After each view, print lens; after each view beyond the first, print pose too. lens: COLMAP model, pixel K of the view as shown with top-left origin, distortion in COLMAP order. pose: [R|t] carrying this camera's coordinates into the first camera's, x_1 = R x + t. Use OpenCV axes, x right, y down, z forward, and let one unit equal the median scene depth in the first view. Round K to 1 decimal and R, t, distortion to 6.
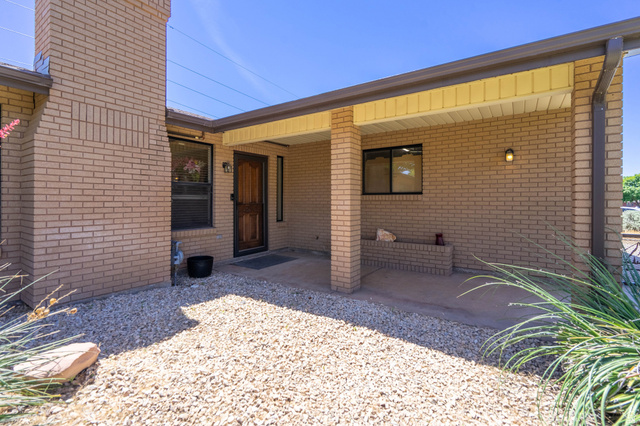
lens RADIAL K [[300.0, 0, 320.7], [0, 300.0, 199.8], [0, 0, 1]] dist [-0.000274, -0.000017]
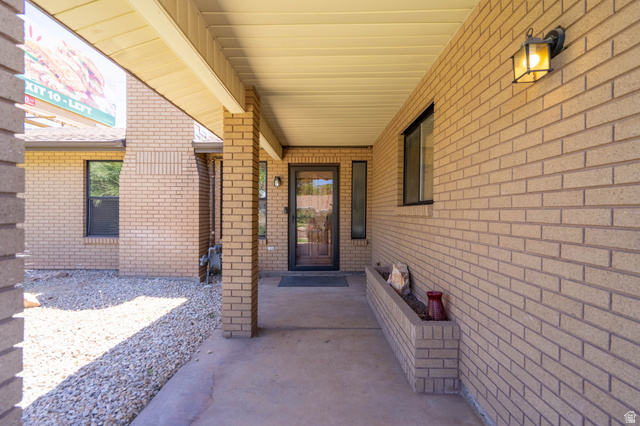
lens RADIAL K [[296.6, 0, 320.0], [0, 296.6, 213.0], [0, 0, 1]] dist [-0.000555, -0.000147]
pose [[0.541744, 0.005269, -0.840527, 0.748890], [-0.001573, 0.999985, 0.005254, -0.006872], [0.840542, -0.001525, 0.541744, 0.691435]]
